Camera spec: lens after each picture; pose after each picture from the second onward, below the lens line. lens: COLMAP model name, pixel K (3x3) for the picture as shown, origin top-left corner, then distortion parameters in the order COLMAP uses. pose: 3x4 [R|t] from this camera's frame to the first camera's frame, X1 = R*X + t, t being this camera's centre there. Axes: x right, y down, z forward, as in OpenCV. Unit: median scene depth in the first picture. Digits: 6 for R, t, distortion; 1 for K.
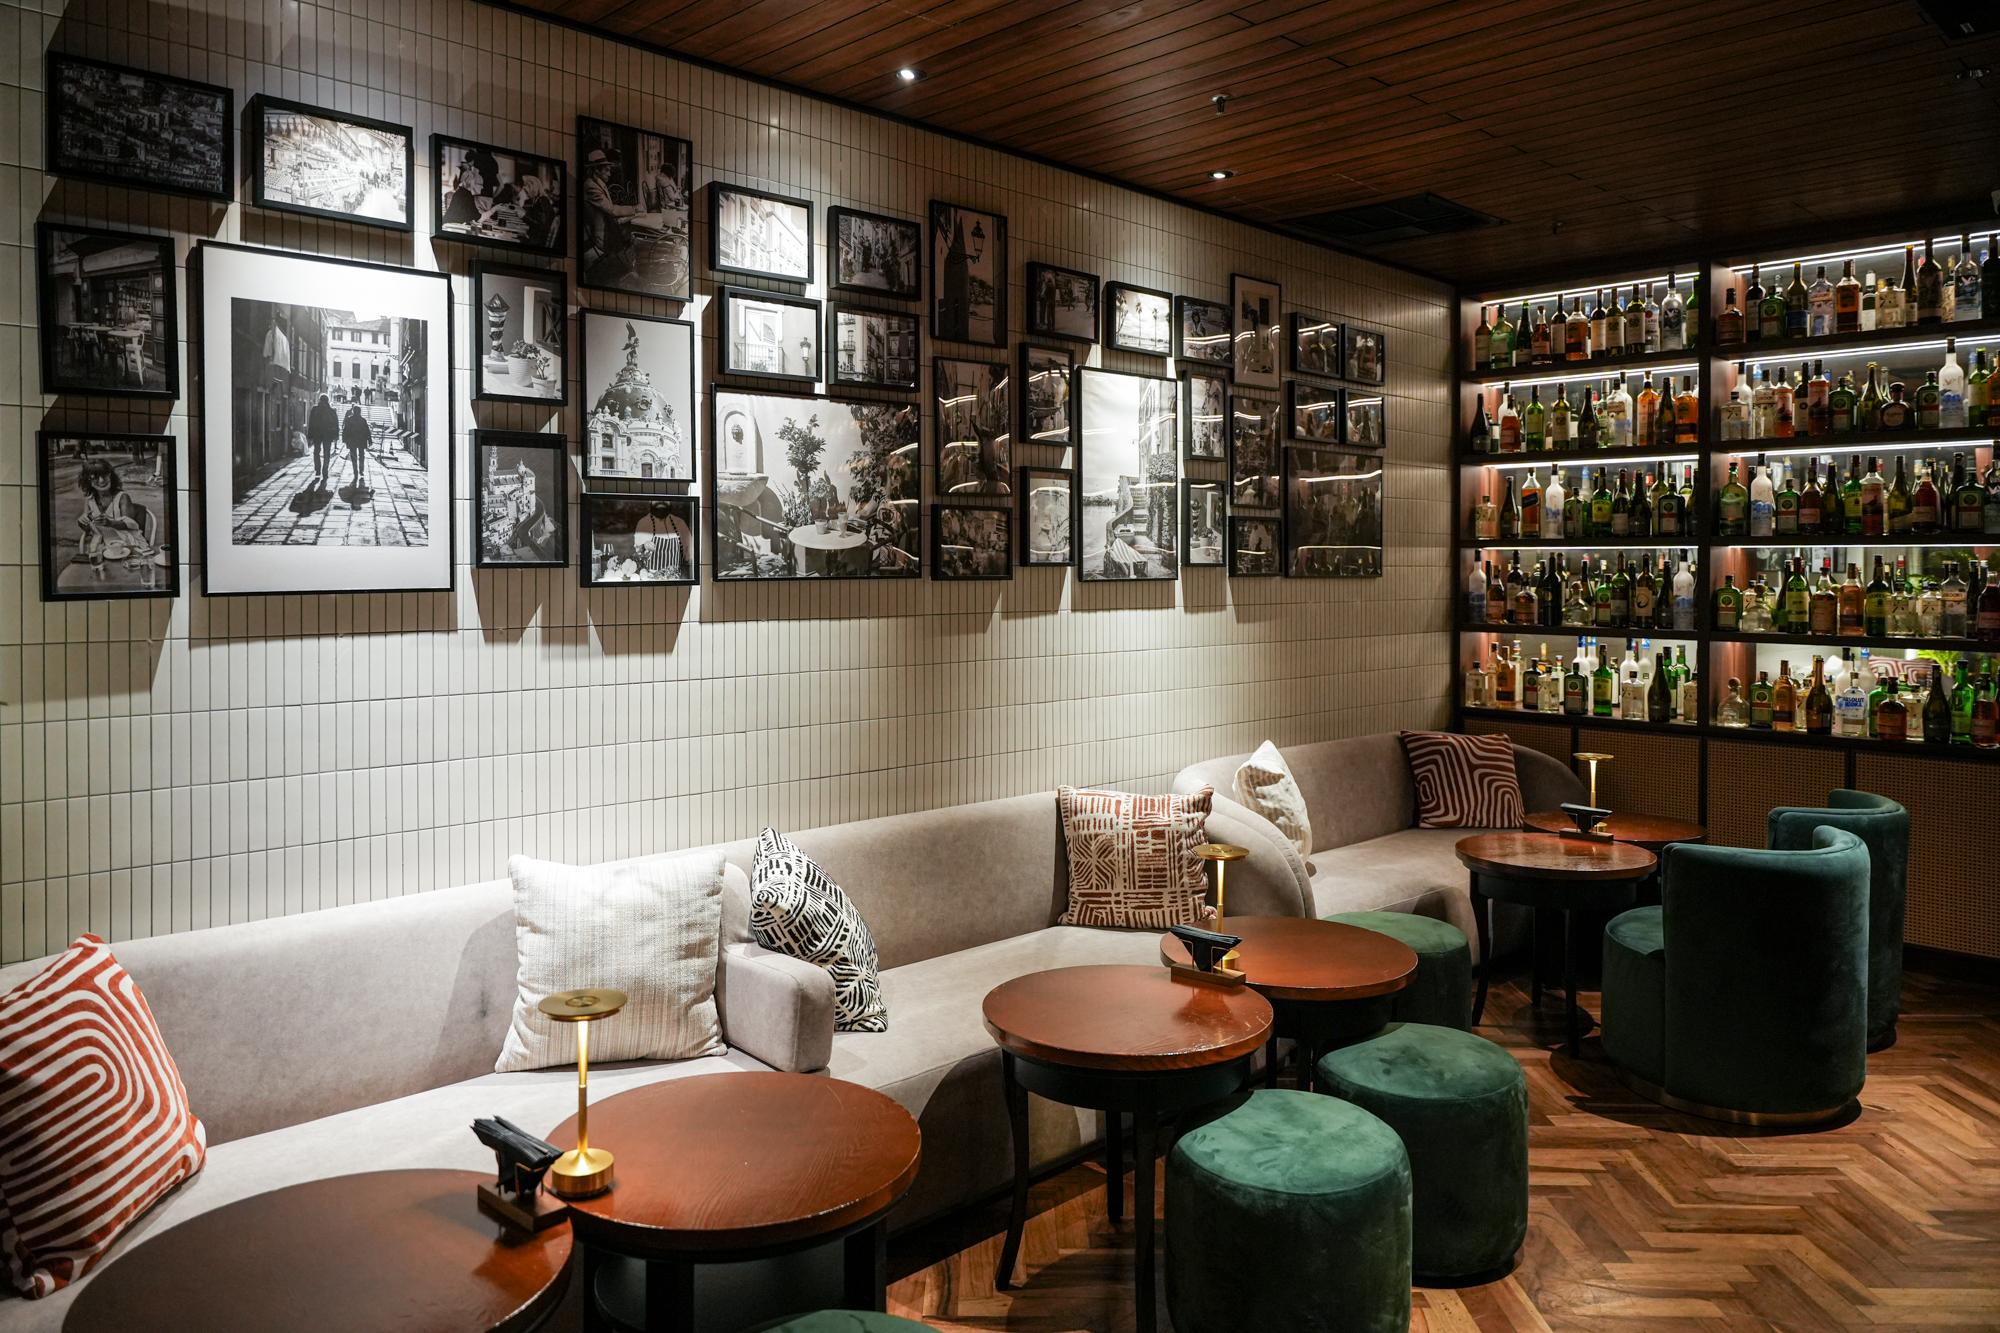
lens RADIAL K [[1397.0, 0, 988.3], [0, 1397.0, 574.0], [0, 0, 1]] dist [-0.013341, 0.004950]
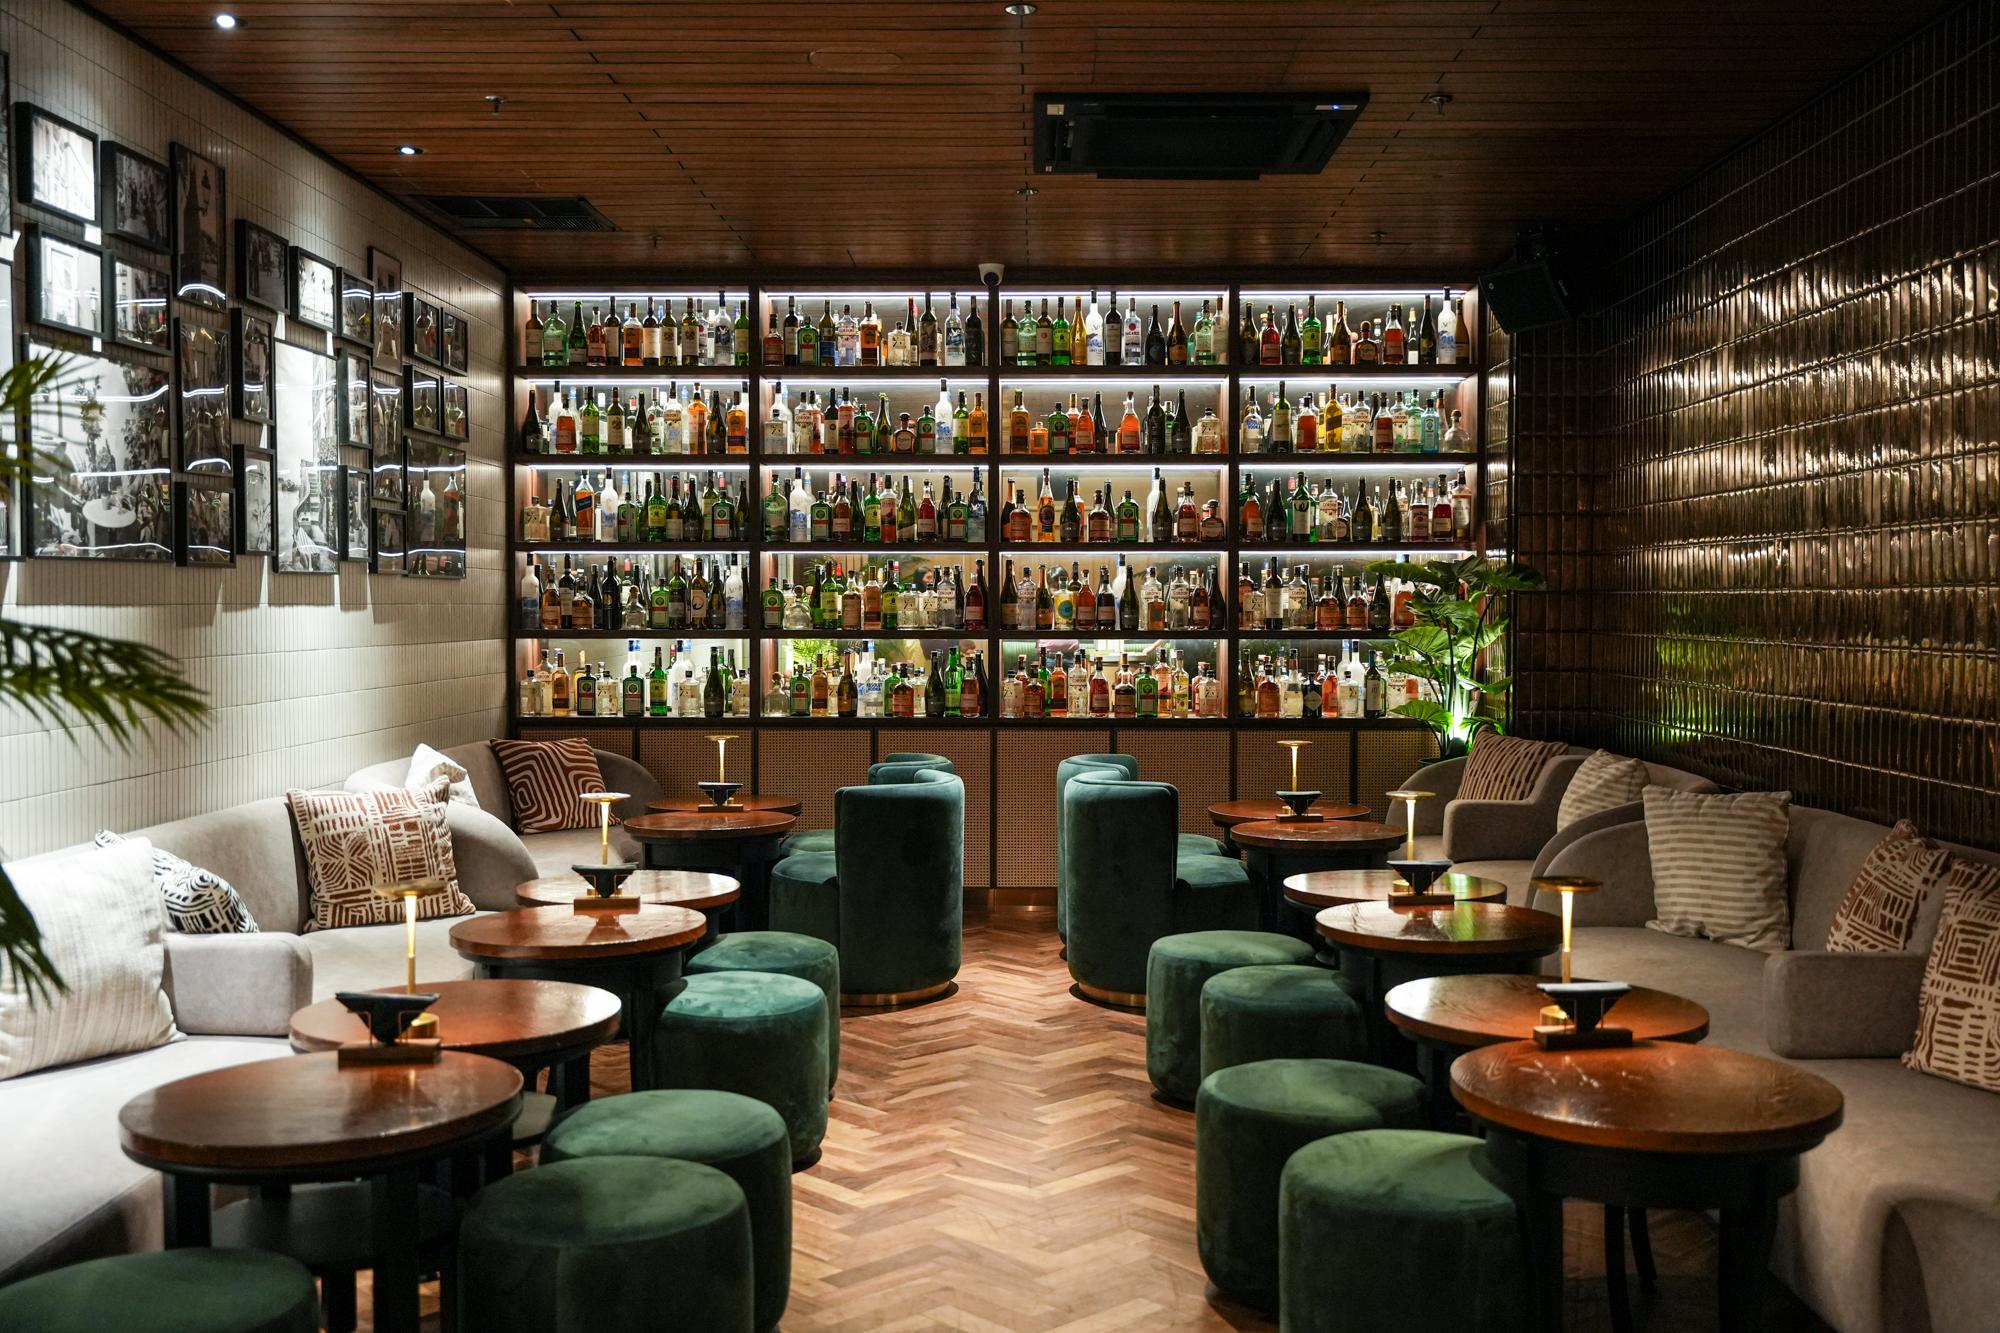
lens RADIAL K [[1965.8, 0, 1001.6], [0, 1965.8, 664.9], [0, 0, 1]] dist [0.066234, 0.000000]
pose [[0.706309, -0.024509, 0.707479, -0.479006], [0.007273, 0.999599, 0.027368, 0.030930], [-0.707866, -0.014185, 0.706204, -0.238924]]
